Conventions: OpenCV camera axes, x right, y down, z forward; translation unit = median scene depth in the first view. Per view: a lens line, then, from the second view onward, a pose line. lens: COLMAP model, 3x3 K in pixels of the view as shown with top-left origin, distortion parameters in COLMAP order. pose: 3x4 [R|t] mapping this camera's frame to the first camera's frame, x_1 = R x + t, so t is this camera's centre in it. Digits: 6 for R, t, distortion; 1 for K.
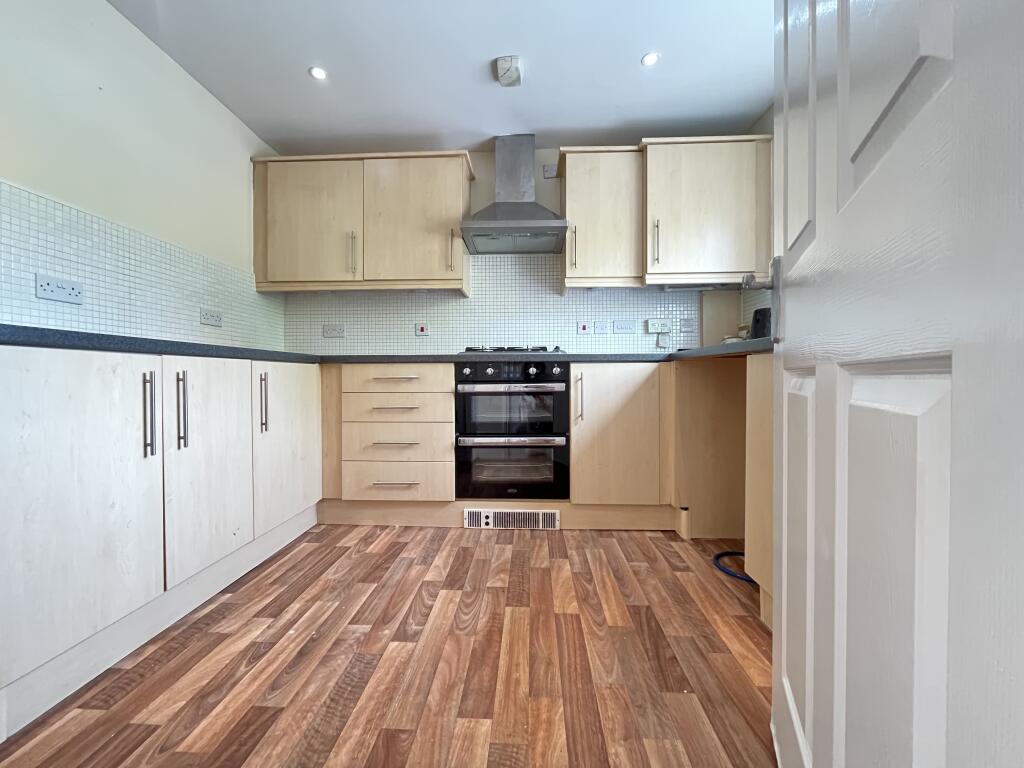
lens RADIAL K [[413.9, 0, 510.3], [0, 413.9, 383.1], [0, 0, 1]] dist [-0.001622, -0.000928]
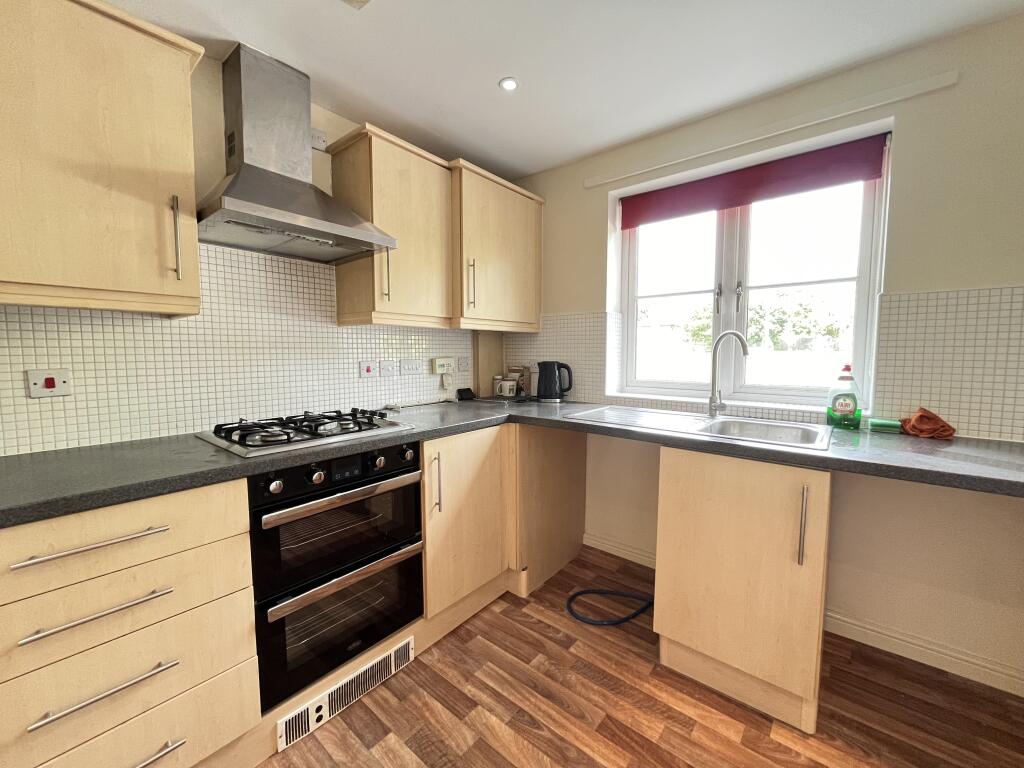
lens RADIAL K [[413.9, 0, 511.4], [0, 413.9, 381.3], [0, 0, 1]] dist [-0.001622, -0.000928]
pose [[0.596673, -0.057678, 0.800409, -0.349273], [0.007922, 0.997788, 0.065996, -0.201815], [-0.802446, -0.033037, 0.595810, 0.419027]]
